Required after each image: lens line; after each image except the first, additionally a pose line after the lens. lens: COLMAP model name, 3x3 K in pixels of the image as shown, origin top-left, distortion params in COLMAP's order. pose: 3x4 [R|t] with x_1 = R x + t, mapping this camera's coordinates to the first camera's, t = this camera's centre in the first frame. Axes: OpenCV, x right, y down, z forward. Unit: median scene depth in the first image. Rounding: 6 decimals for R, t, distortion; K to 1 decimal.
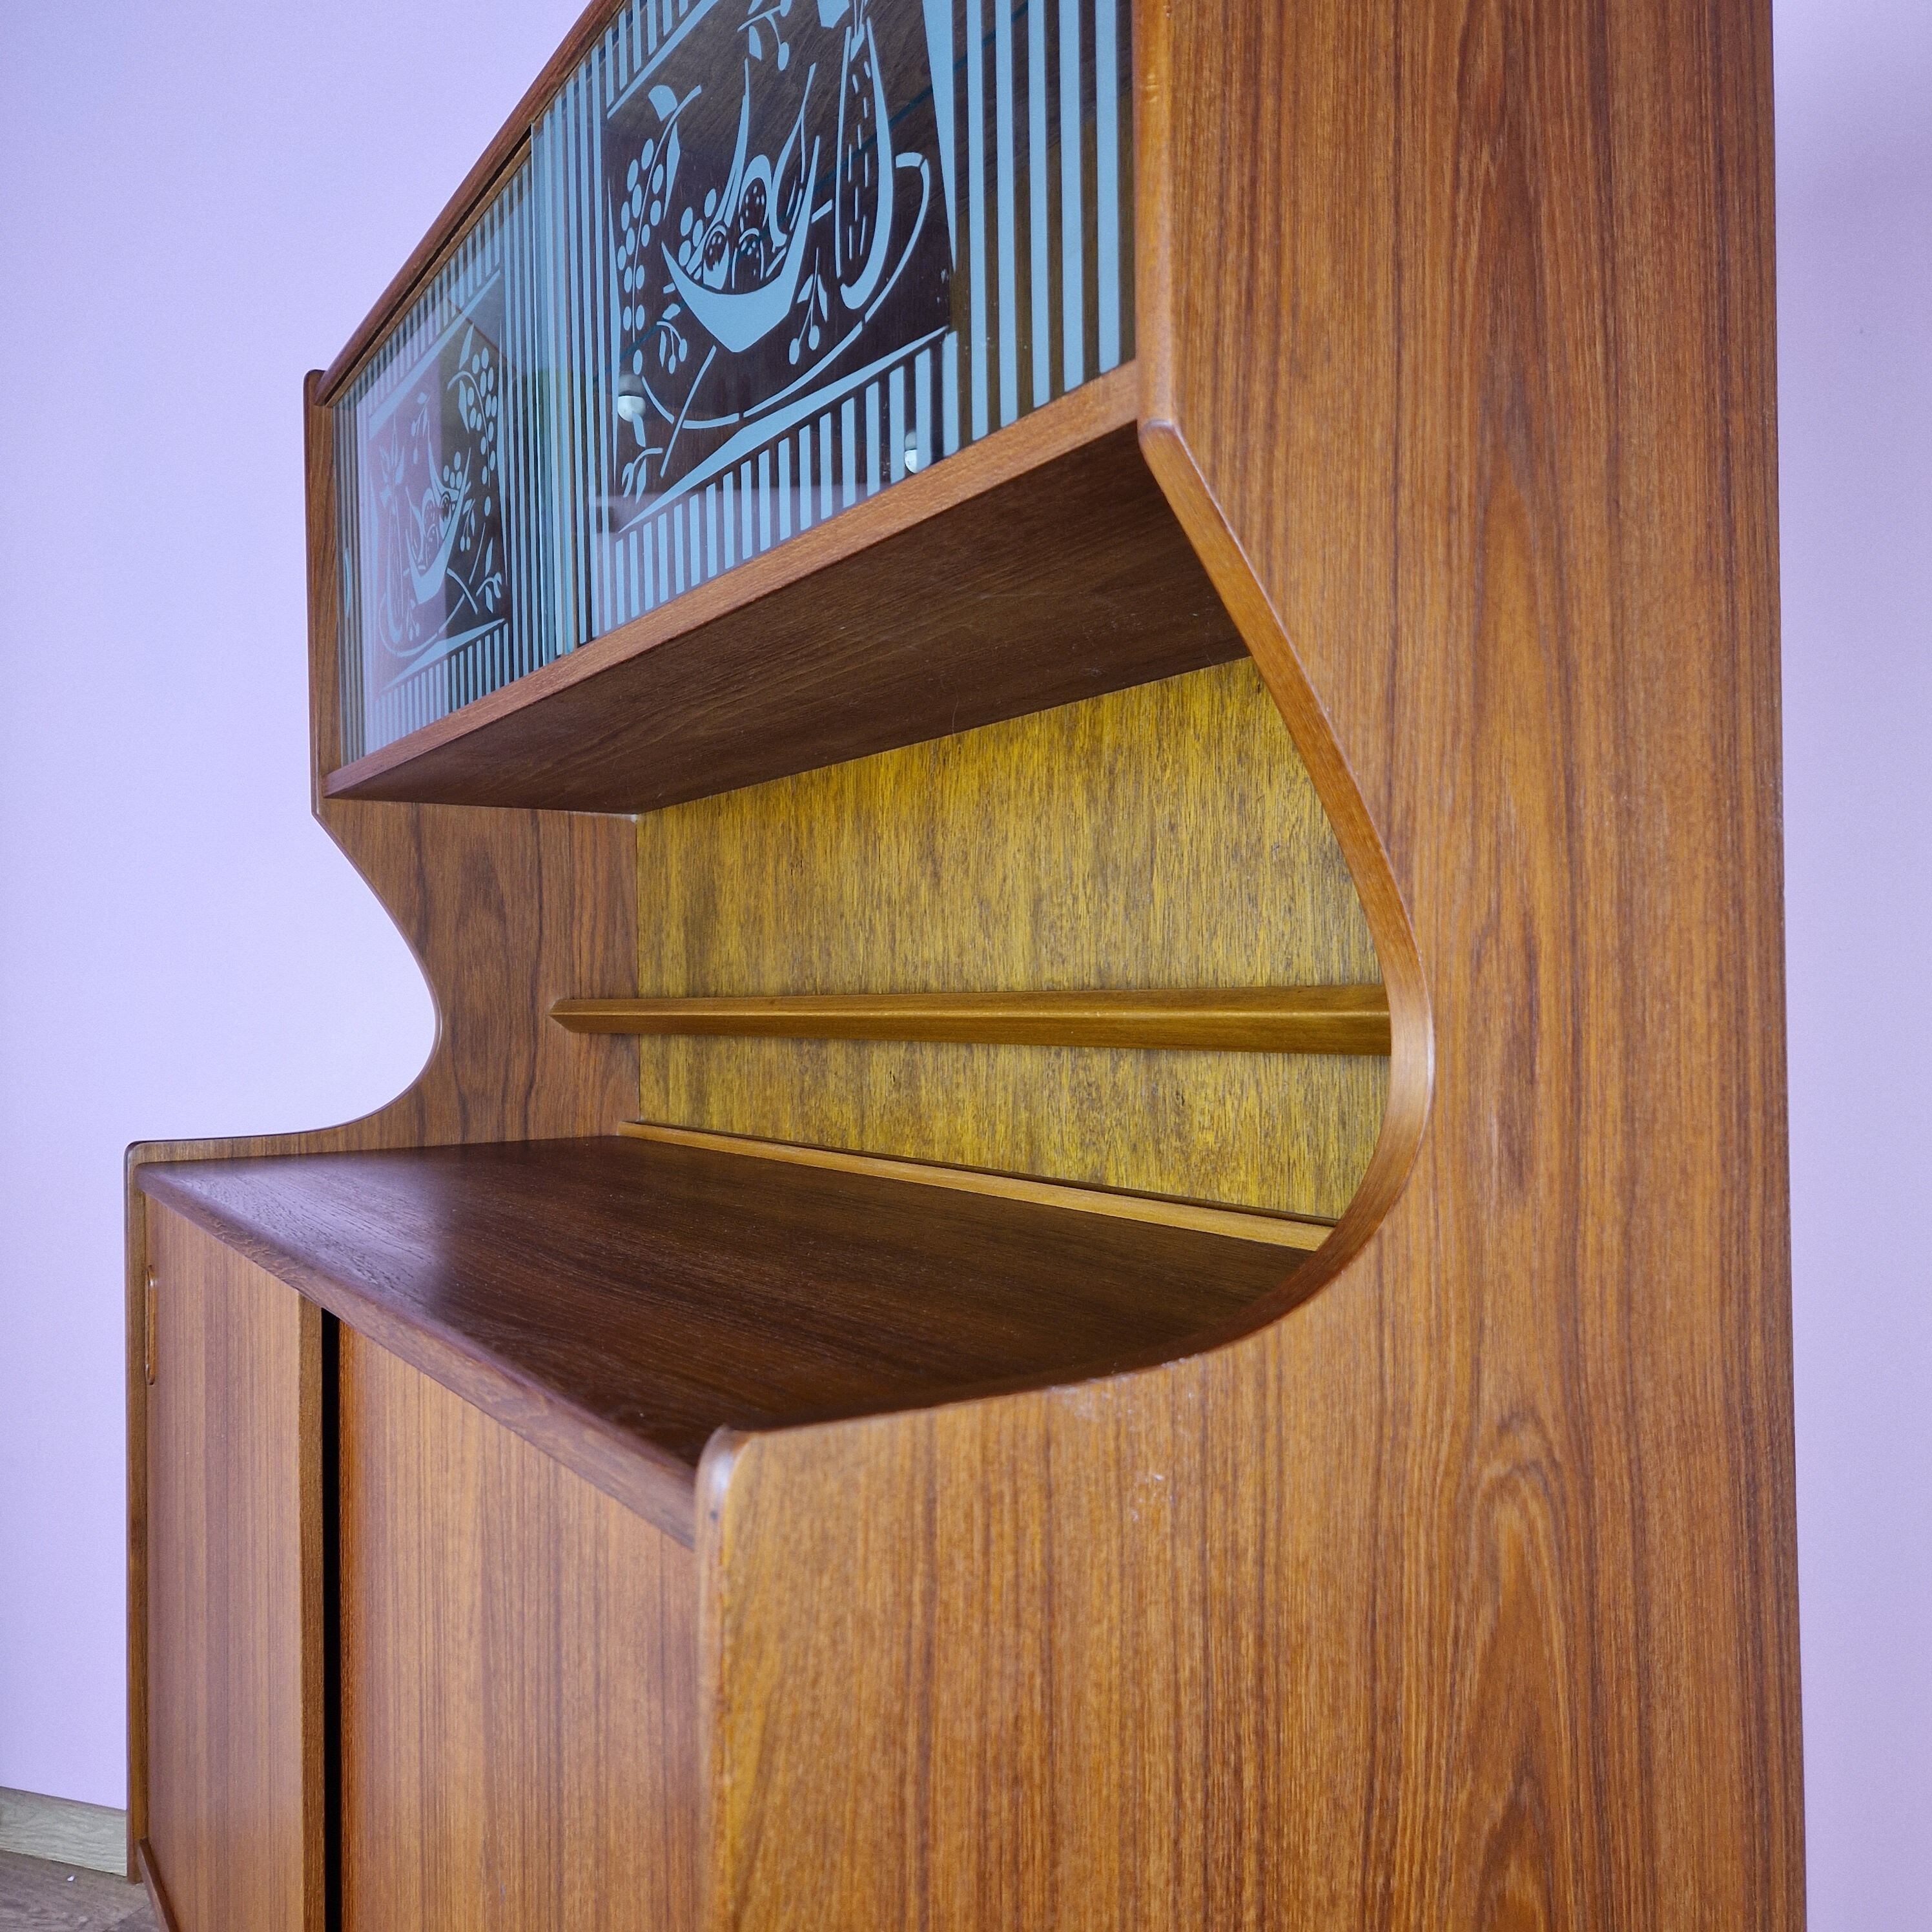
lens RADIAL K [[1690.4, 0, 987.1], [0, 1690.4, 999.9], [0, 0, 1]] dist [0.062234, -0.032251]
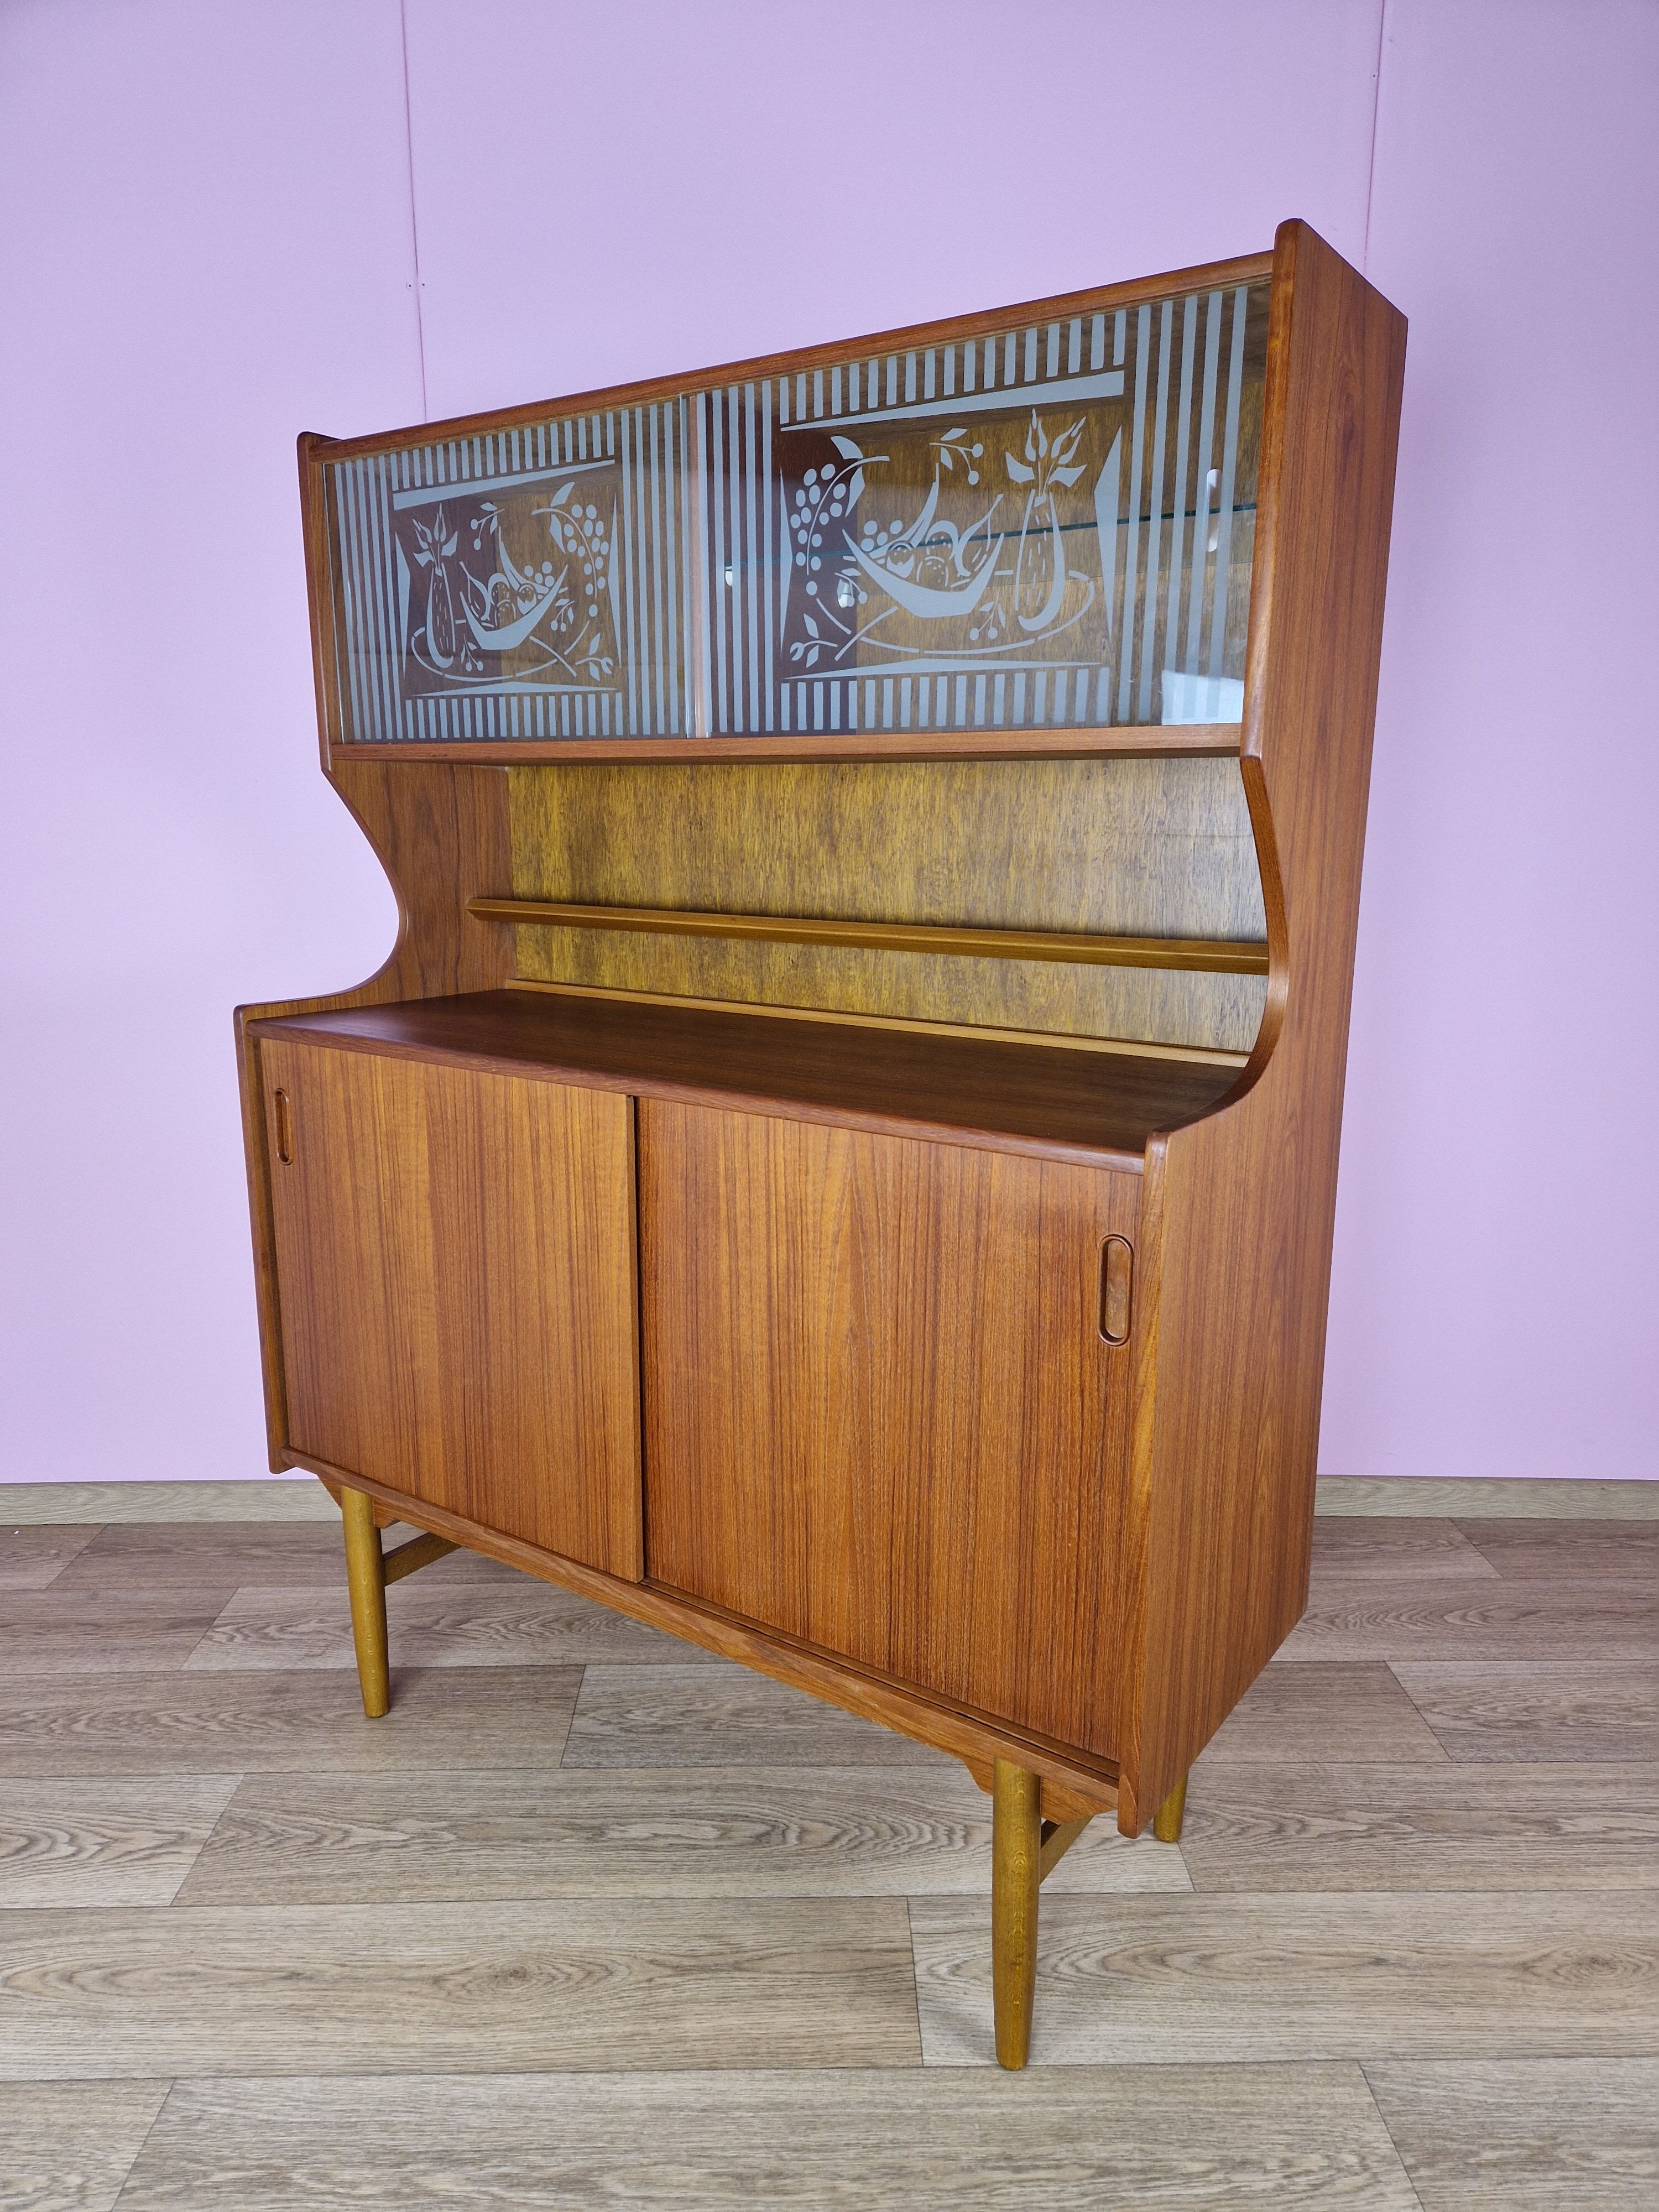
lens RADIAL K [[1436.0, 0, 841.9], [0, 1436.0, 1127.3], [0, 0, 1]] dist [0.058324, -0.017022]
pose [[0.925835, -0.063281, 0.372591, -0.689319], [-0.017317, 0.977743, 0.209091, -0.116586], [-0.377530, -0.200036, 0.904133, -0.461597]]
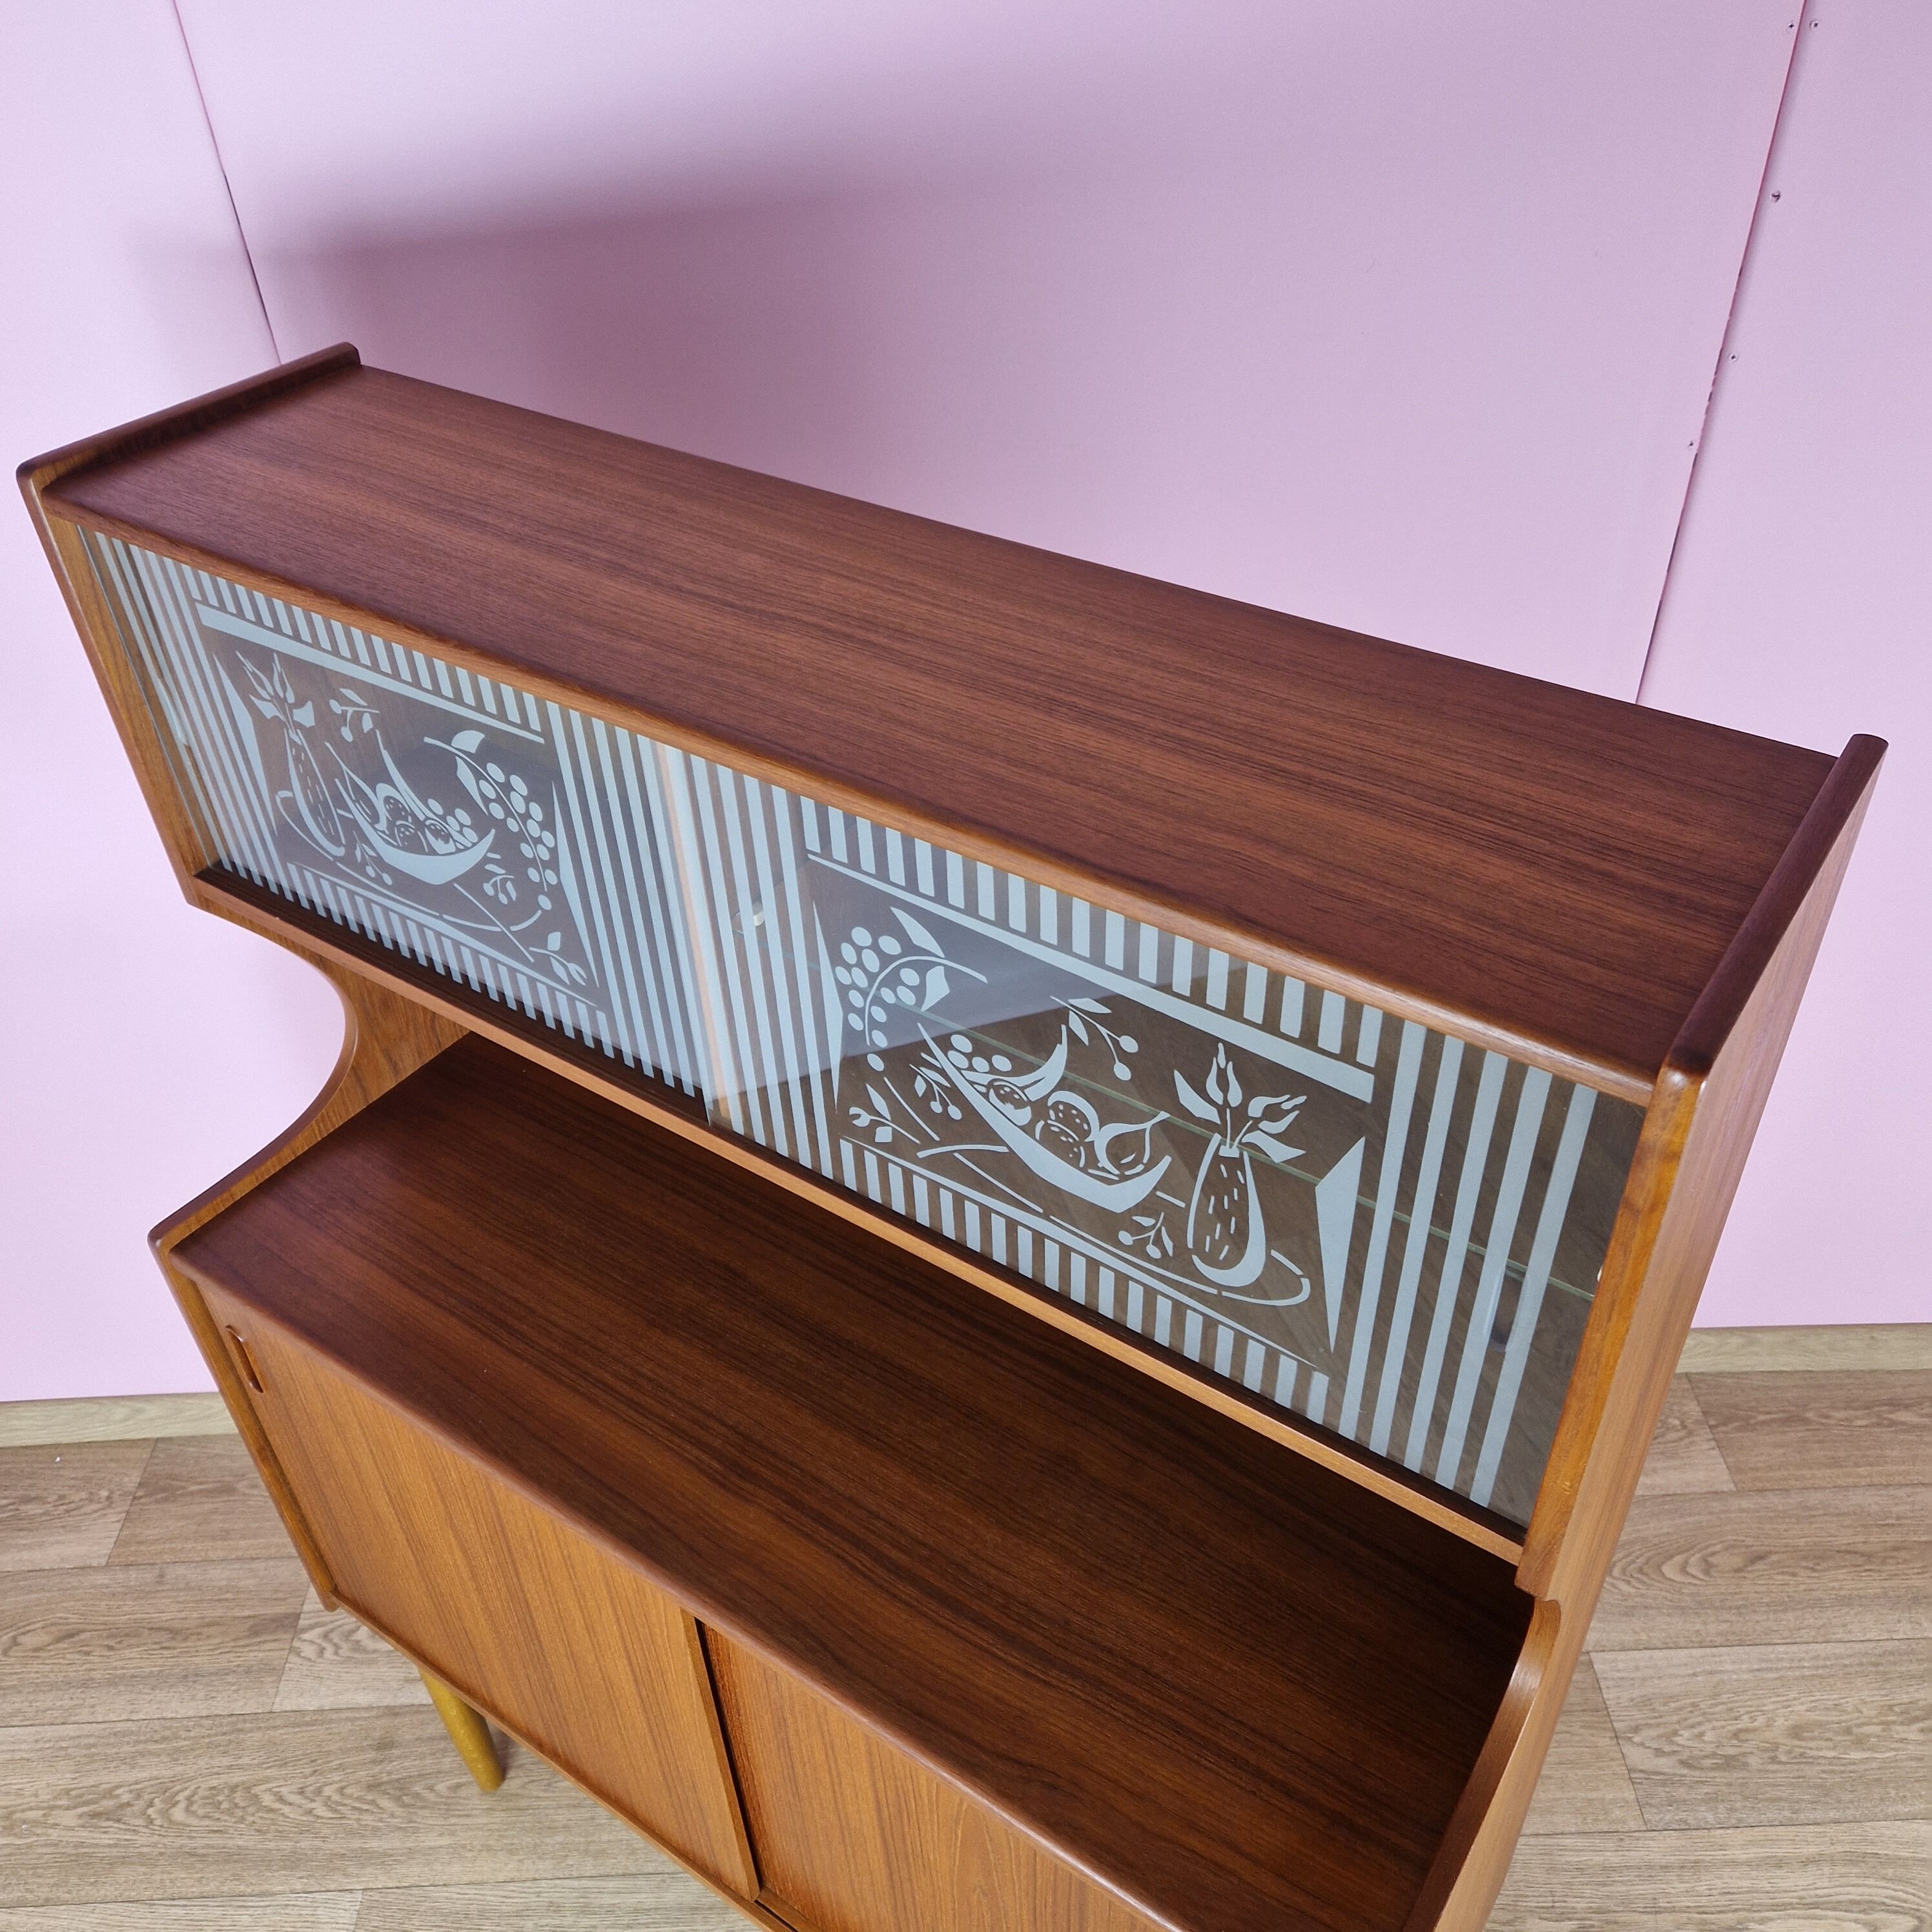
lens RADIAL K [[1690.4, 0, 978.7], [0, 1690.4, 982.3], [0, 0, 1]] dist [0.062234, -0.032251]
pose [[0.923585, -0.252332, 0.288650, -0.403910], [0.020041, 0.783628, 0.620907, -0.997298], [-0.382869, -0.567676, 0.728804, 0.133606]]
